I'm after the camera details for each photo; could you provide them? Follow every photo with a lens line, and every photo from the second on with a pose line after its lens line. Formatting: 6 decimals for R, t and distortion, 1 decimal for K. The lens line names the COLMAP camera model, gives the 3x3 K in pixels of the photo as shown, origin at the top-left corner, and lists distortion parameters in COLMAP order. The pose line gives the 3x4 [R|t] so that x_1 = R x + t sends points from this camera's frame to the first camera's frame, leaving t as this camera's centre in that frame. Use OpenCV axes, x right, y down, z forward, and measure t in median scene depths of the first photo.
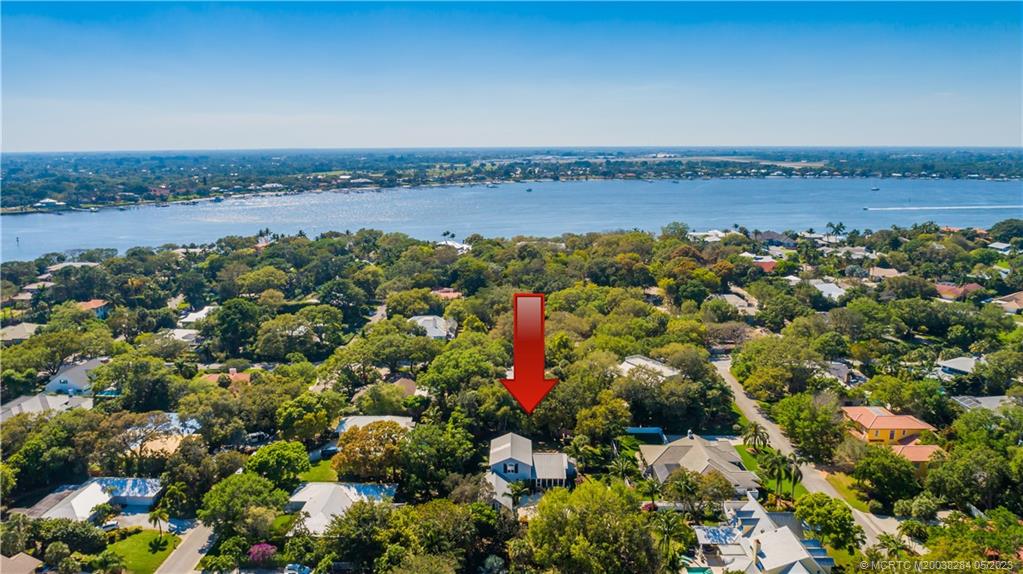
lens RADIAL K [[740.4, 0, 483.9], [0, 740.4, 289.3], [0, 0, 1]] dist [-0.010729, -0.000255]
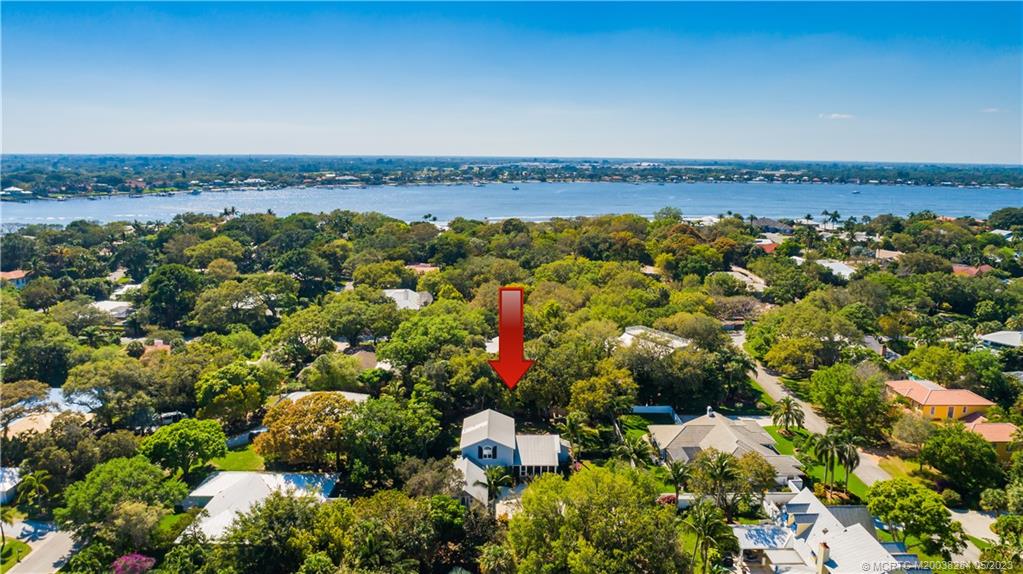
lens RADIAL K [[717.3, 0, 511.5], [0, 717.3, 287.0], [0, 0, 1]] dist [-0.008160, -0.002074]
pose [[0.998418, 0.010395, 0.055259, 0.014460], [-0.009582, 0.999842, -0.014962, 0.063572], [-0.055406, 0.014409, 0.998360, 0.195524]]
